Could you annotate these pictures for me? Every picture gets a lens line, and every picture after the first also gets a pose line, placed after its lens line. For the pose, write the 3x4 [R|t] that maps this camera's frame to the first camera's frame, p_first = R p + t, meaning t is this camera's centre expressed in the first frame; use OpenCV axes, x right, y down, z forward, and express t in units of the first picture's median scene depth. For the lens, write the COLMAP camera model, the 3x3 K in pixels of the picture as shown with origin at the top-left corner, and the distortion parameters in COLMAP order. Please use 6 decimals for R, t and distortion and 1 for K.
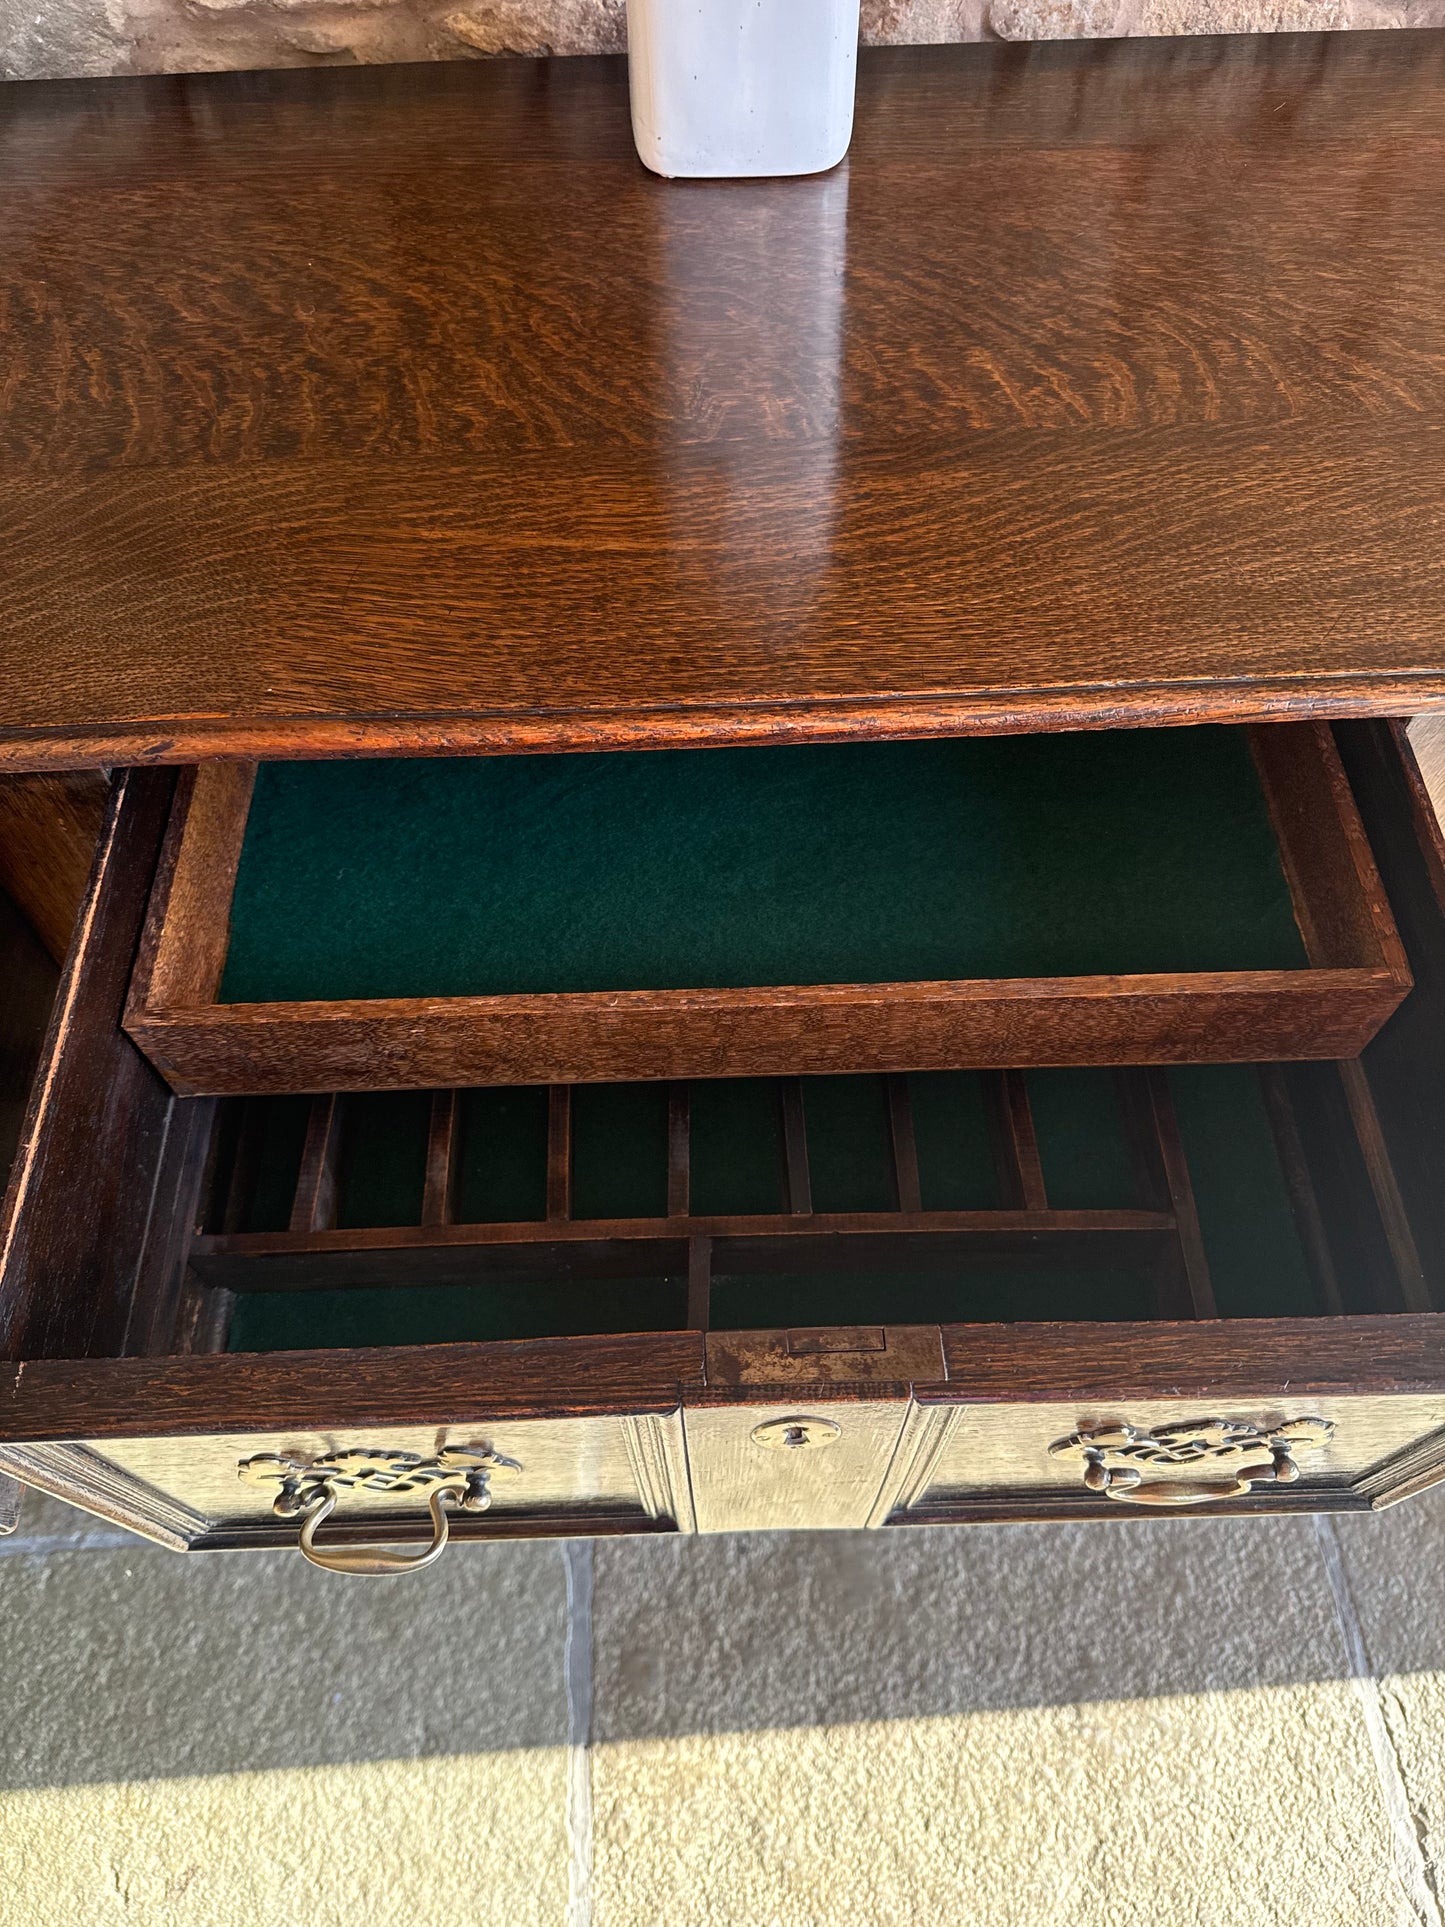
lens RADIAL K [[1398.2, 0, 717.1], [0, 1398.2, 962.0], [0, 0, 1]] dist [-0.023042, 0.007069]
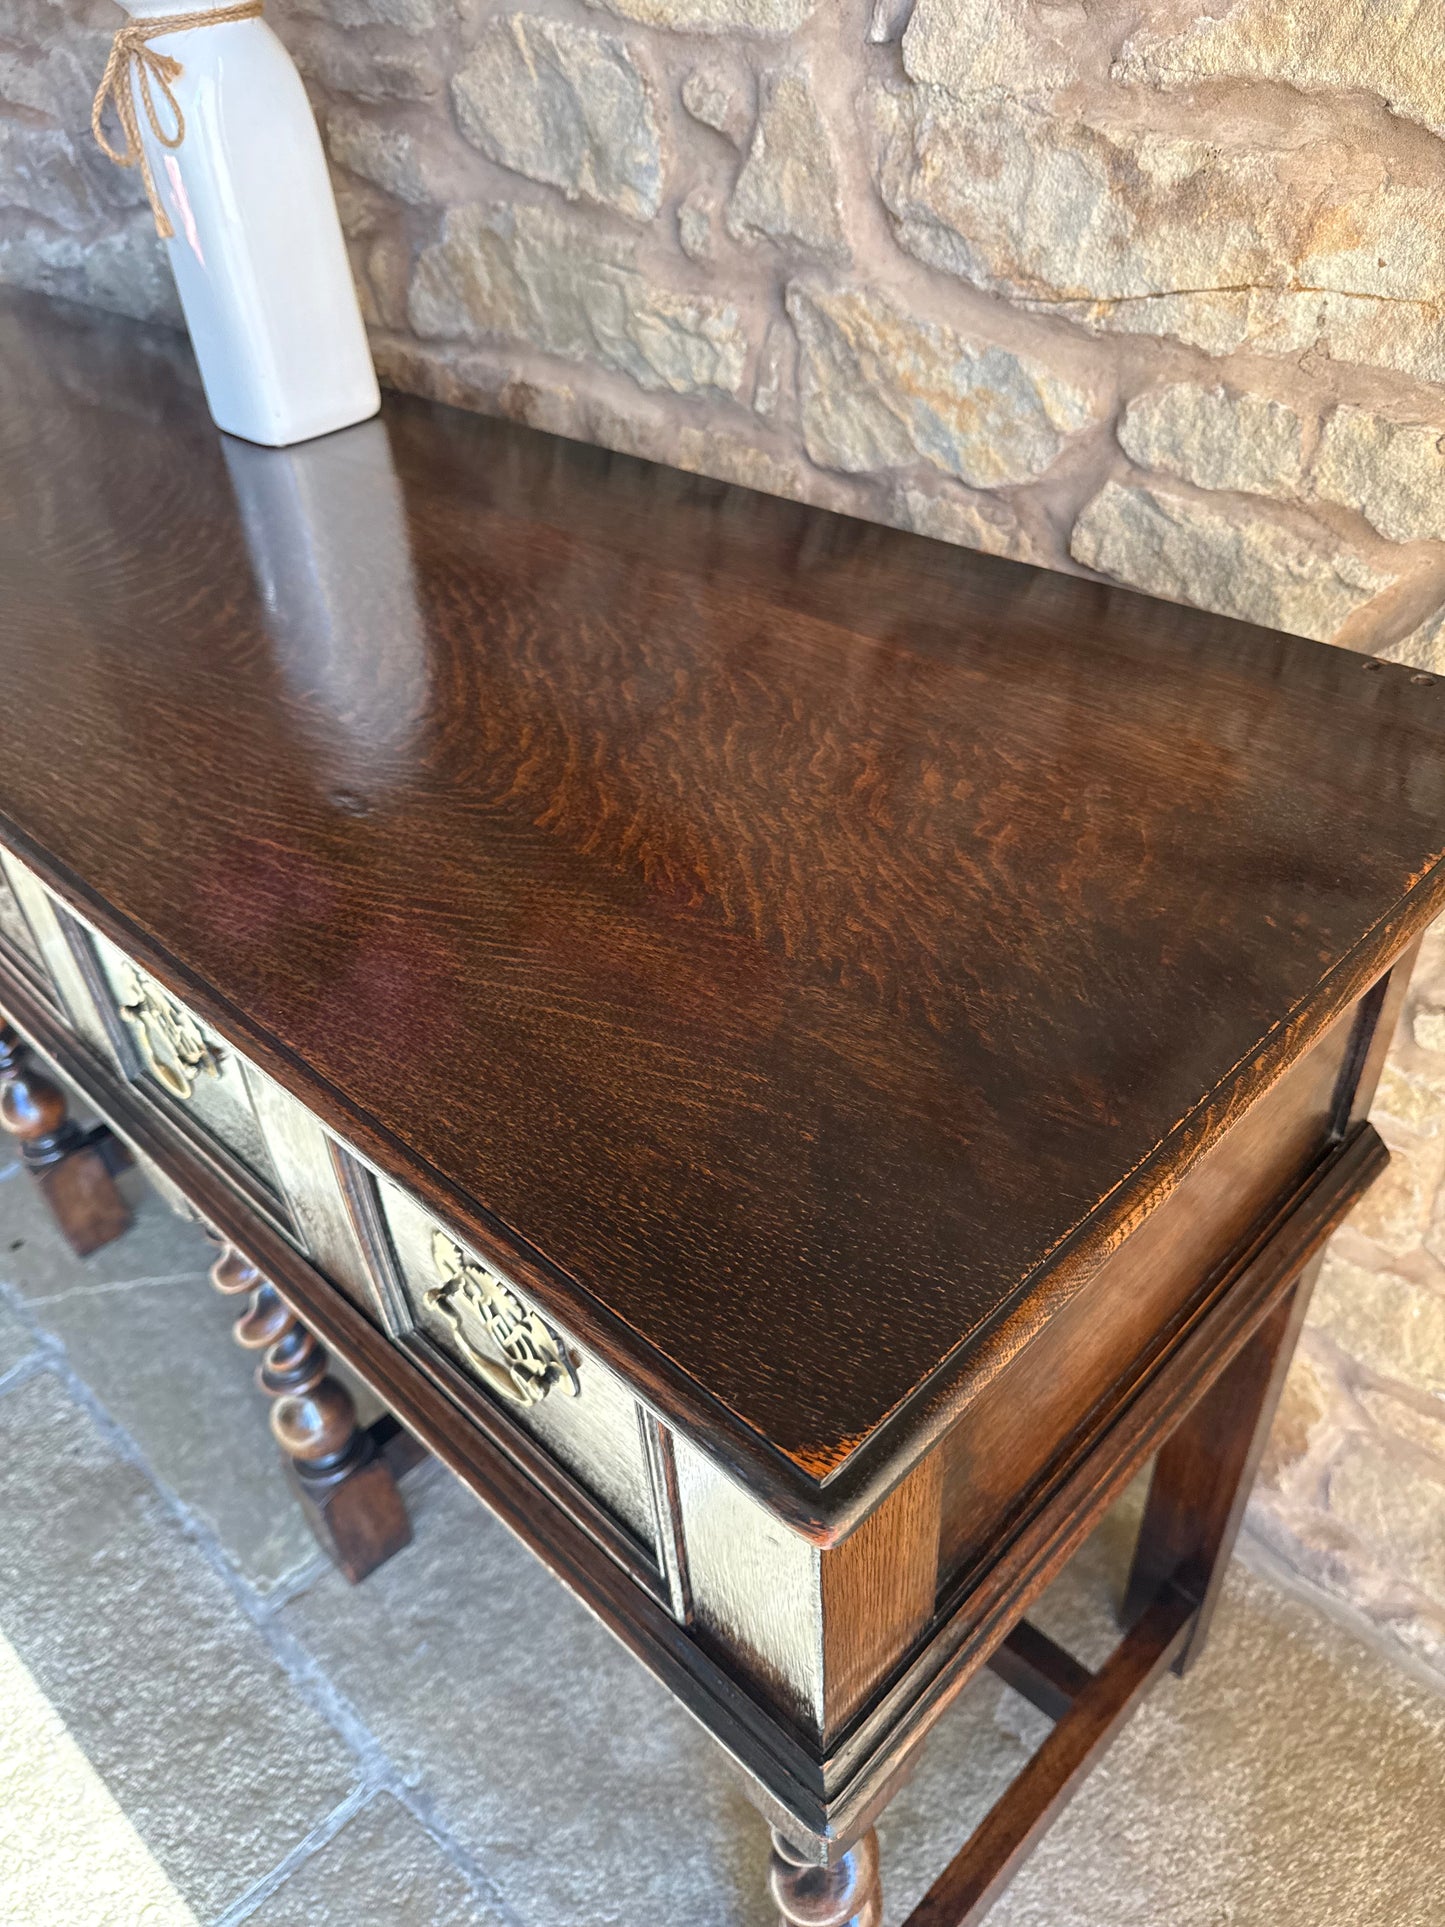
lens RADIAL K [[1383.2, 0, 714.5], [0, 1383.2, 968.9], [0, 0, 1]] dist [-0.013153, -0.003403]
pose [[0.679933, 0.438152, -0.587974, 1.007905], [-0.575785, 0.815534, -0.058111, -0.188044], [0.454051, 0.378058, 0.806790, 0.138772]]
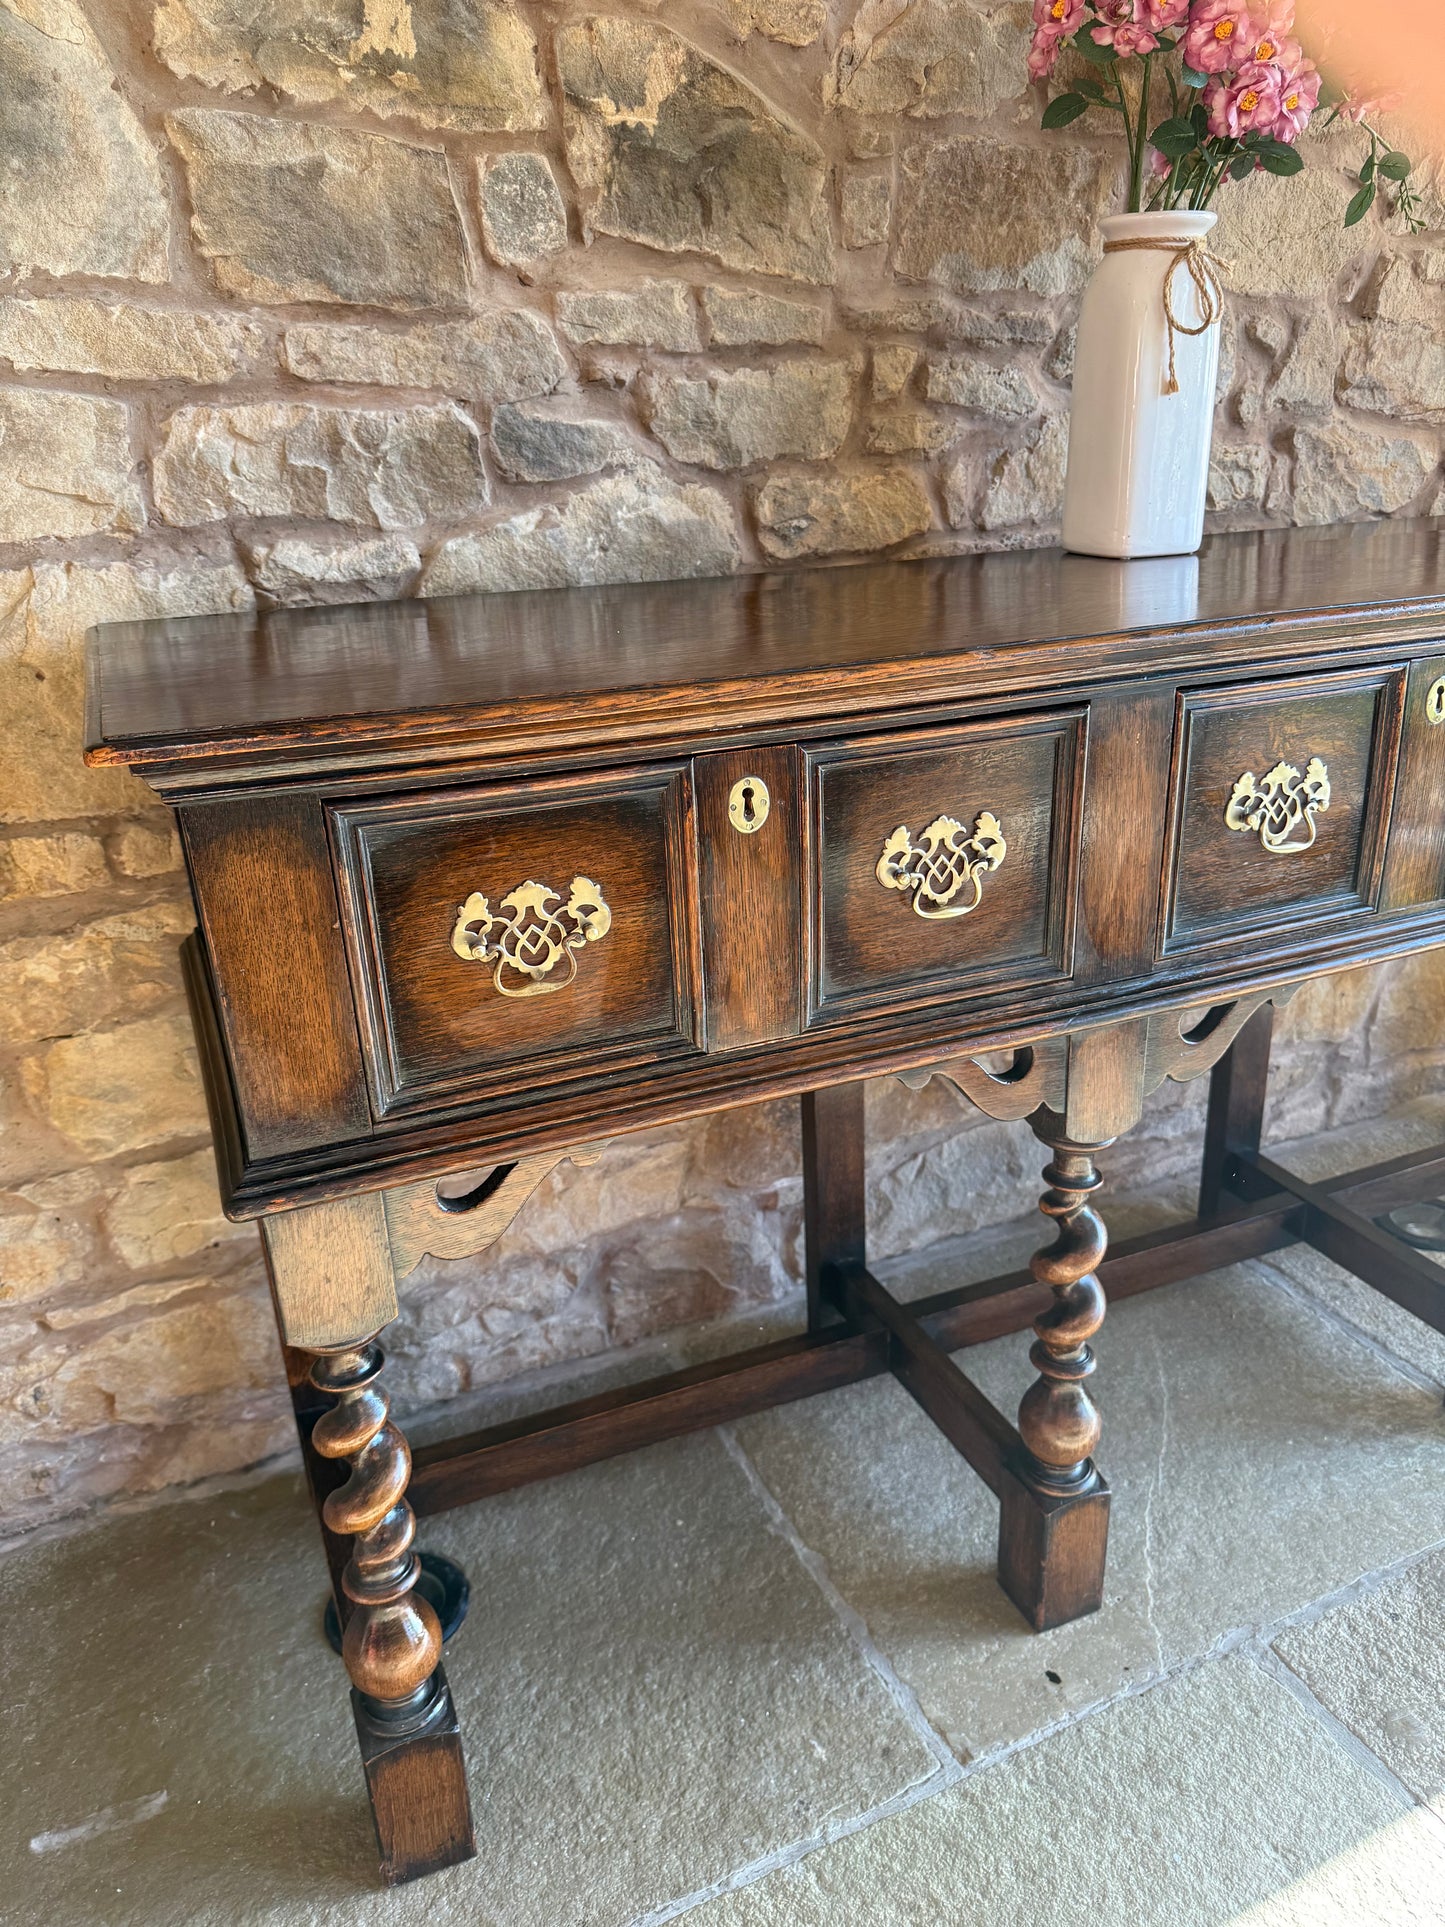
lens RADIAL K [[1371.4, 0, 723.9], [0, 1371.4, 977.9], [0, 0, 1]] dist [0.006466, -0.023895]
pose [[0.934070, -0.145731, 0.325999, -0.816717], [0.304788, 0.801040, -0.515208, 0.455397], [-0.186056, 0.580601, 0.792644, -0.036105]]
